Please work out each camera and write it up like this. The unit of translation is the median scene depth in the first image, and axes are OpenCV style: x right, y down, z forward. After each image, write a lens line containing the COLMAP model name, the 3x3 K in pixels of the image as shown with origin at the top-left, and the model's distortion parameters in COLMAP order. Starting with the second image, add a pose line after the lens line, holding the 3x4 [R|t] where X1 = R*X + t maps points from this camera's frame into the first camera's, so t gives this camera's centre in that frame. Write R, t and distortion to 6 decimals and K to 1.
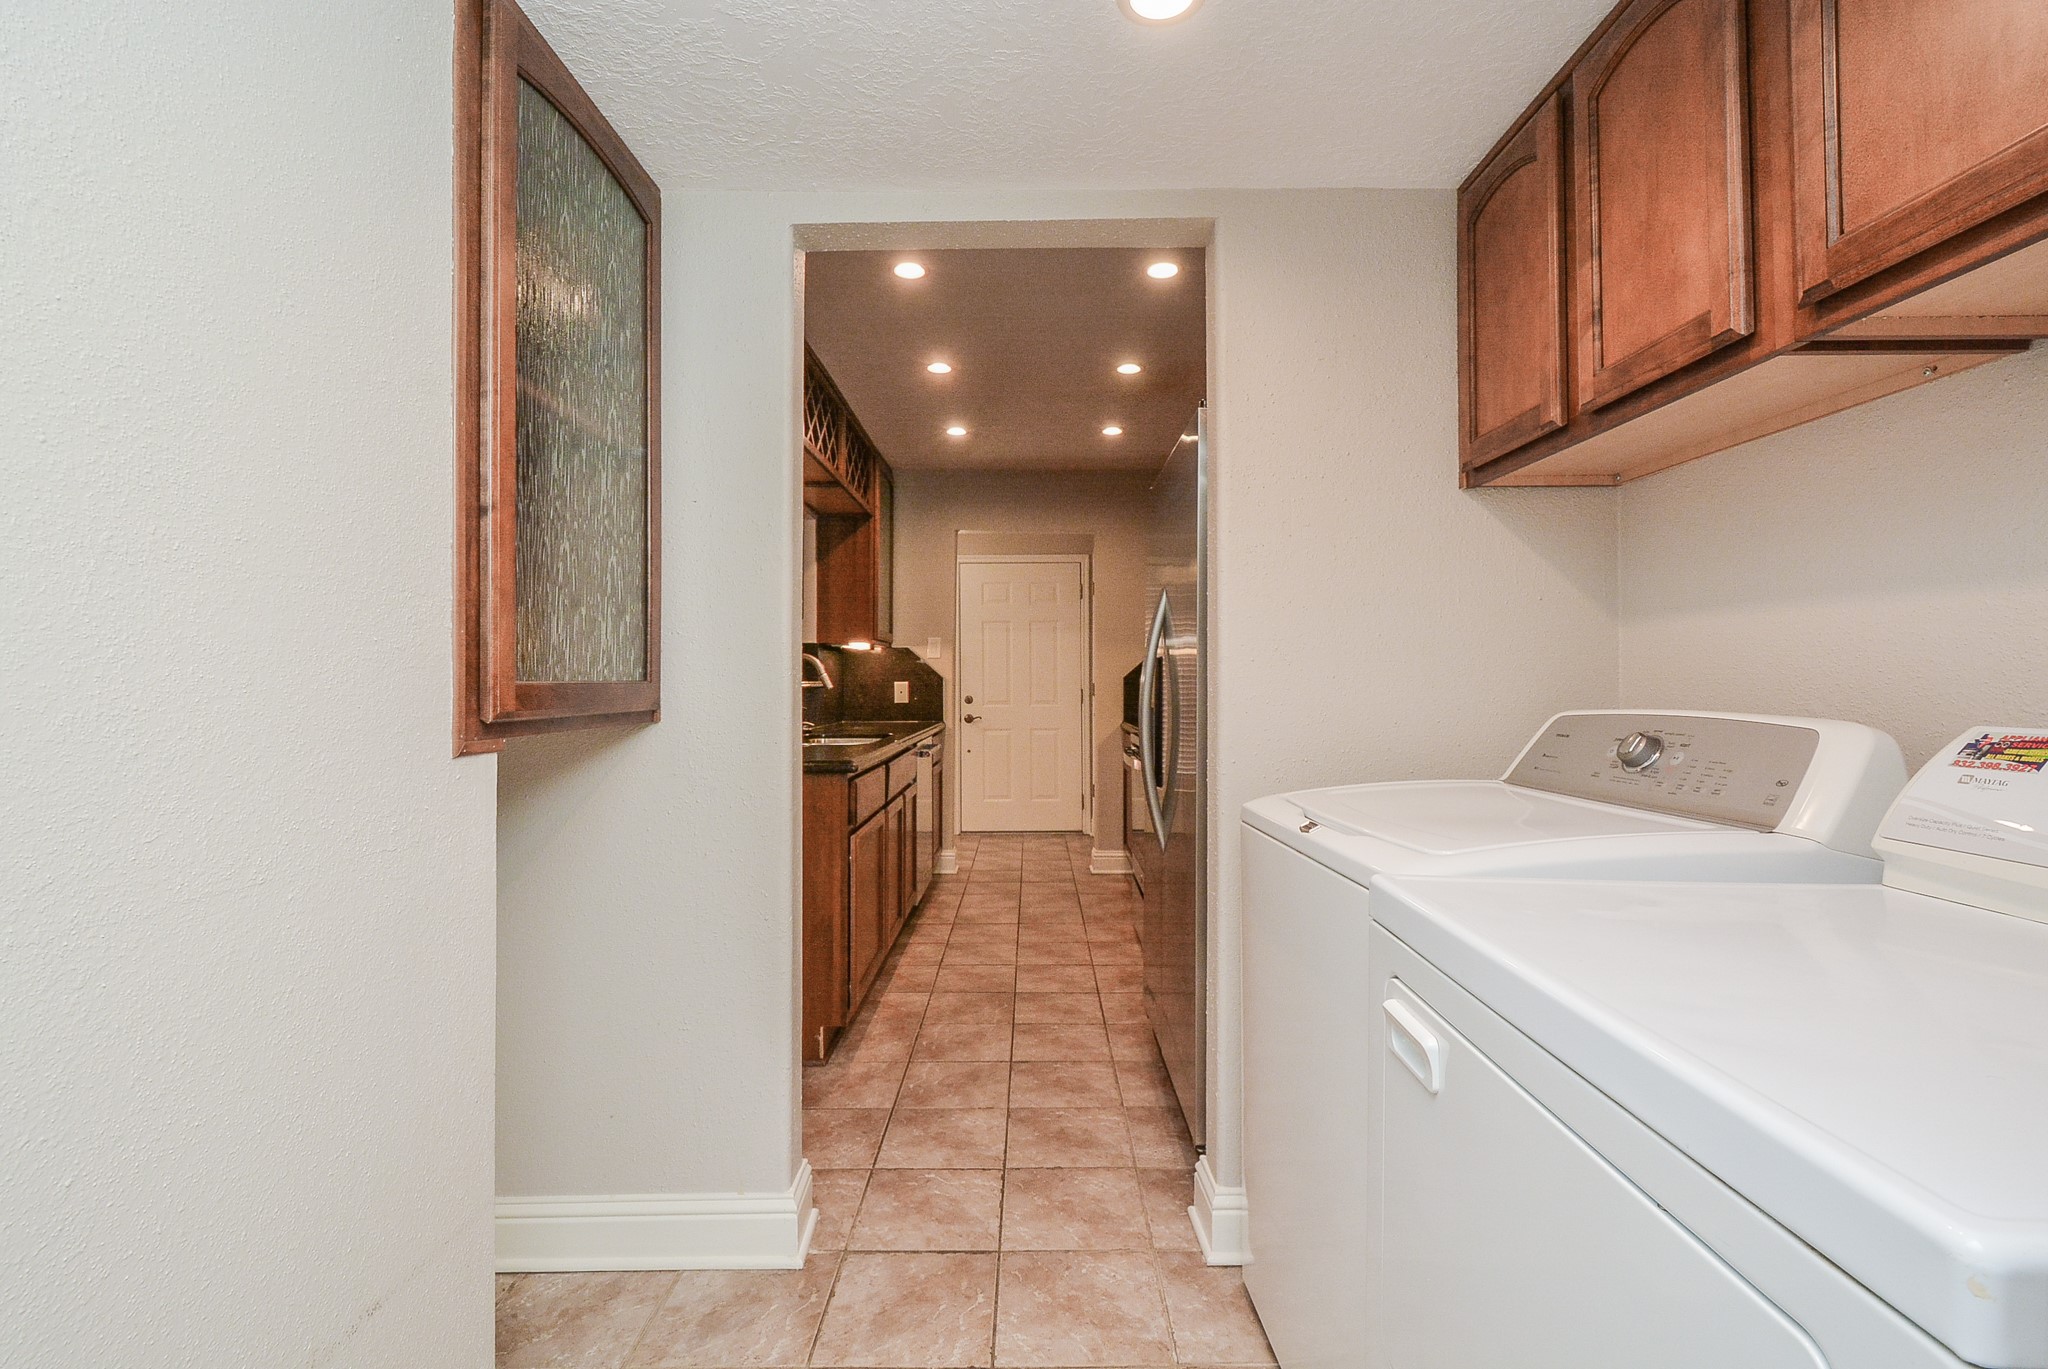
lens RADIAL K [[912.9, 0, 1031.6], [0, 912.9, 669.0], [0, 0, 1]] dist [0.009661, -0.007235]
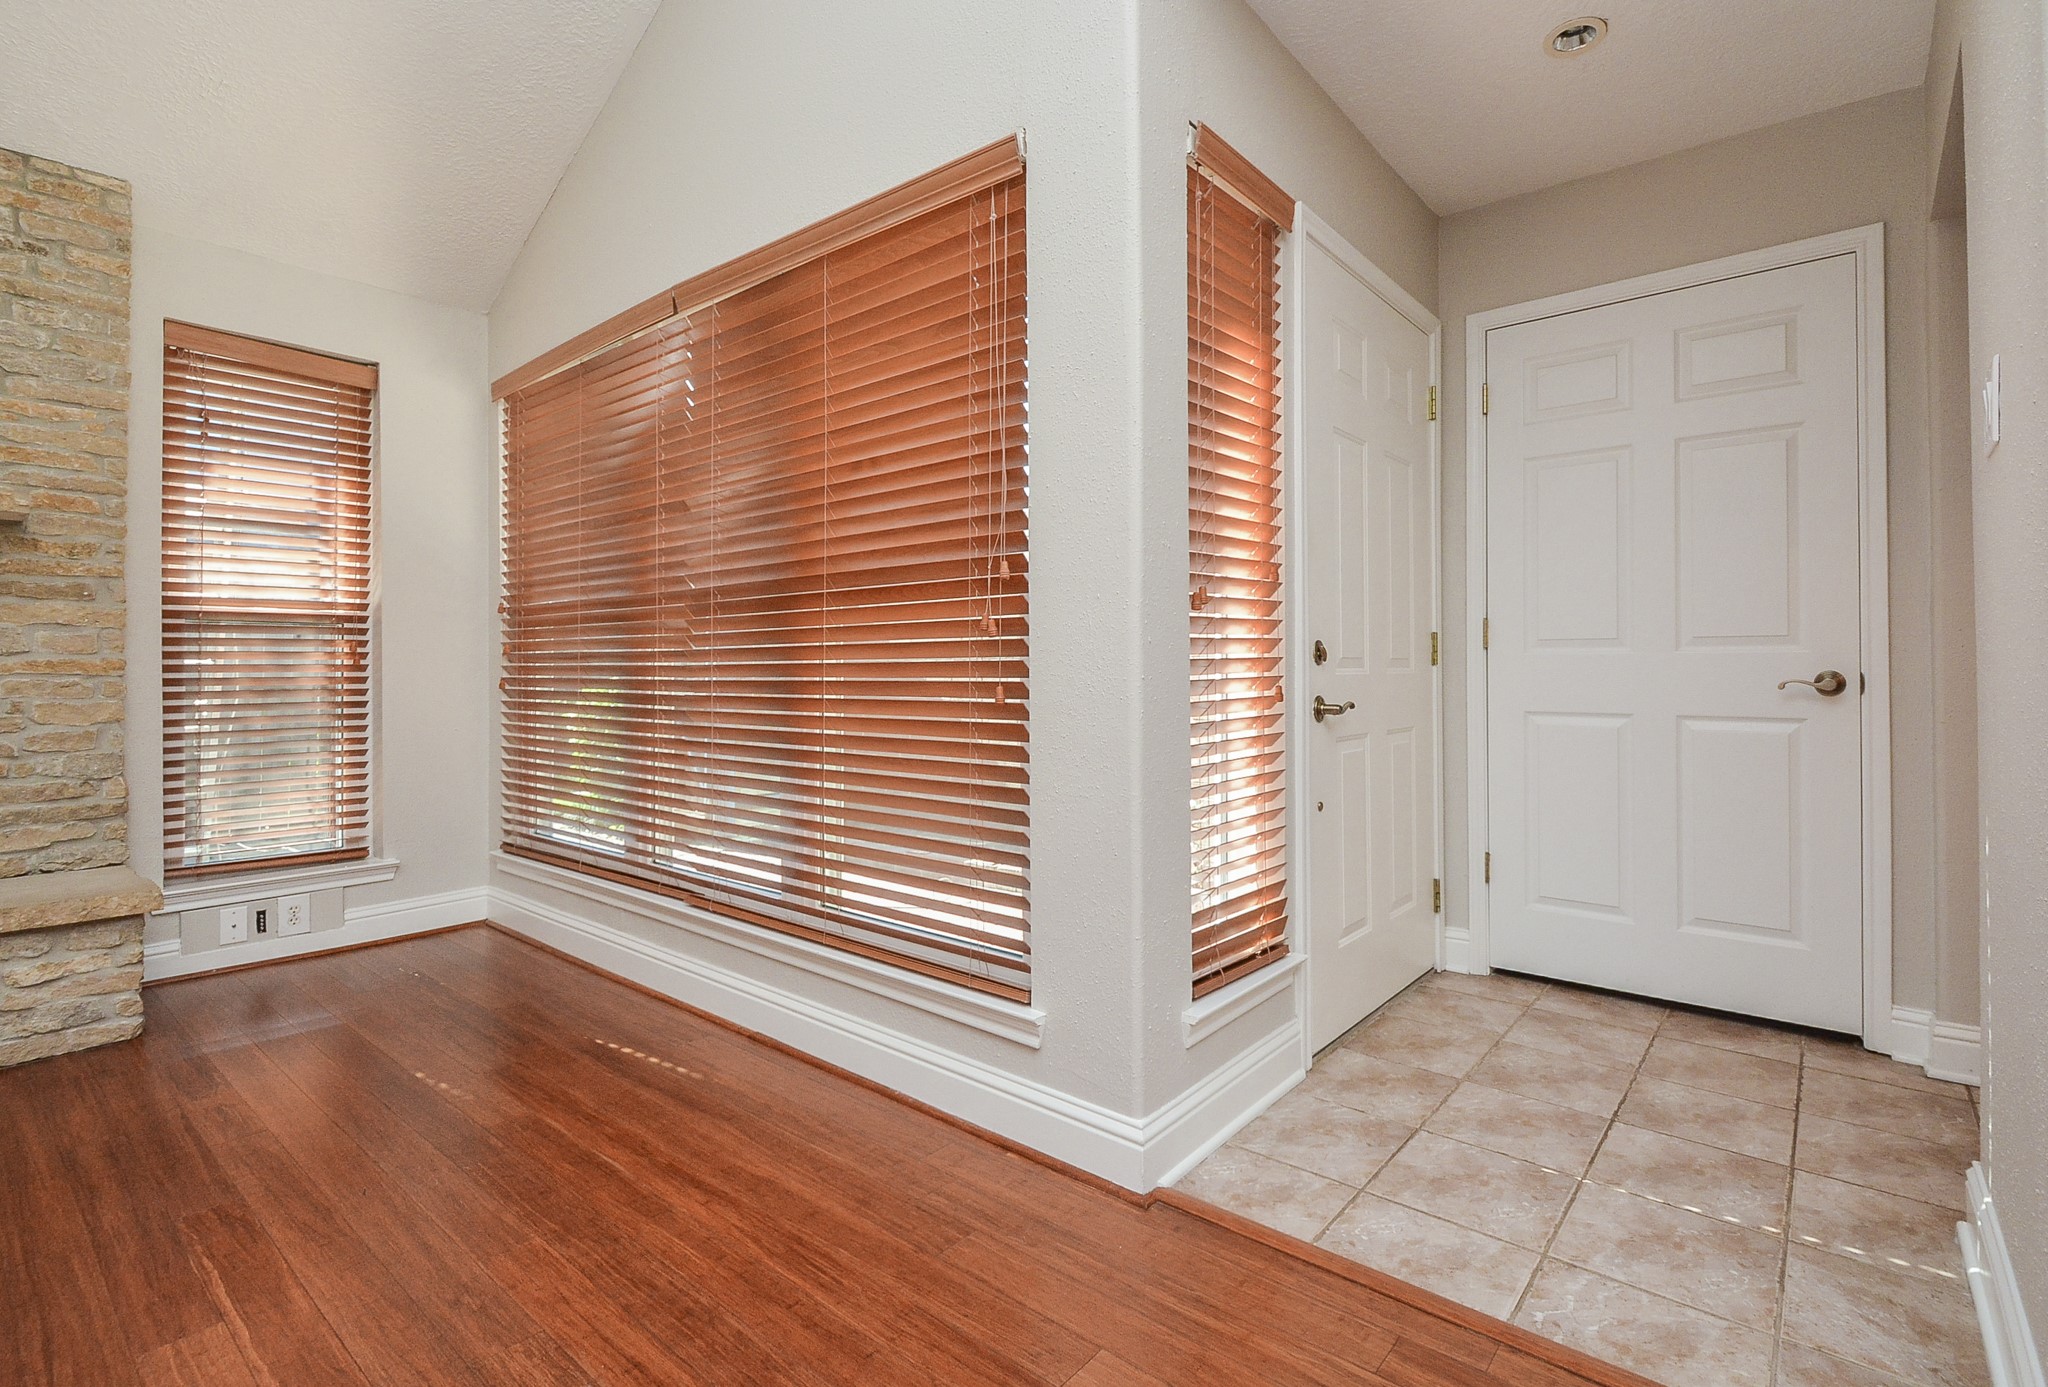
lens RADIAL K [[952.8, 0, 1069.4], [0, 952.8, 661.2], [0, 0, 1]] dist [0.002316, -0.000868]
pose [[0.626761, 0.007850, 0.779172, -0.622991], [-0.012955, 0.999916, 0.000346, 0.059443], [-0.779104, -0.010311, 0.626810, 1.334035]]
